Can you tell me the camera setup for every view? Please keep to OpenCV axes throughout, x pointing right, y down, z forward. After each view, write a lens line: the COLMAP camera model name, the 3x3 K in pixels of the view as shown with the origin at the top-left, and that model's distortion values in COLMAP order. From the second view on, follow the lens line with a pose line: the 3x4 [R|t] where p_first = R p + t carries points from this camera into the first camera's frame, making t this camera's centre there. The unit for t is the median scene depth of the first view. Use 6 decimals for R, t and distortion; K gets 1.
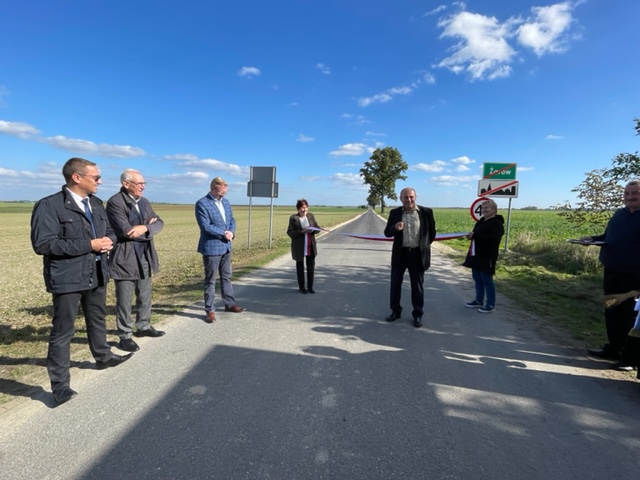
lens RADIAL K [[303.8, 0, 320.0], [0, 303.8, 240.0], [0, 0, 1]] dist [-0.003361, 0.001092]
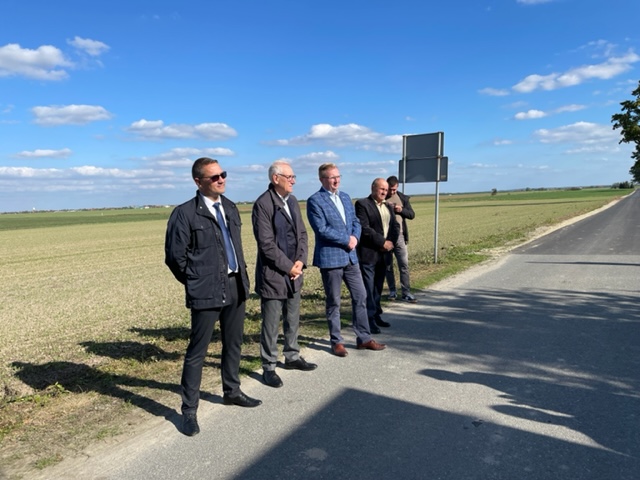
lens RADIAL K [[493.7, 0, 317.7], [0, 493.7, 234.1], [0, 0, 1]] dist [0.087207, -0.116657]
pose [[0.913509, -0.027156, -0.405912, 0.030415], [0.013067, 0.999213, -0.037441, 0.003542], [0.406610, 0.028898, 0.913145, -0.032974]]
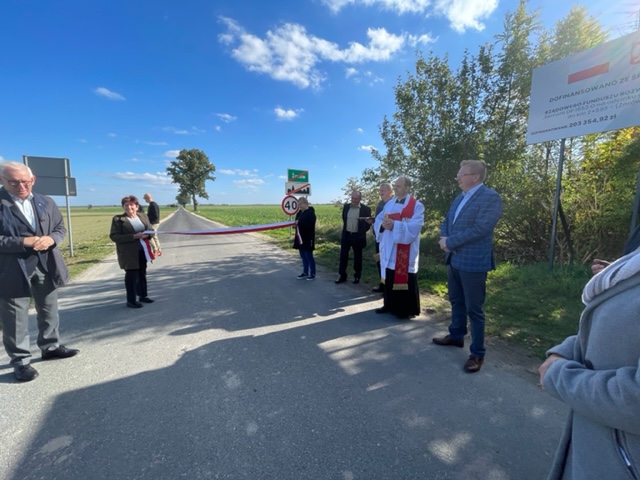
lens RADIAL K [[262.3, 0, 318.6], [0, 262.3, 240.3], [0, 0, 1]] dist [0.000314, -0.000106]
pose [[0.787370, -0.104195, 0.607611, -0.070407], [0.088146, 0.994514, 0.056319, 0.000459], [-0.610146, 0.009214, 0.792235, 0.019968]]
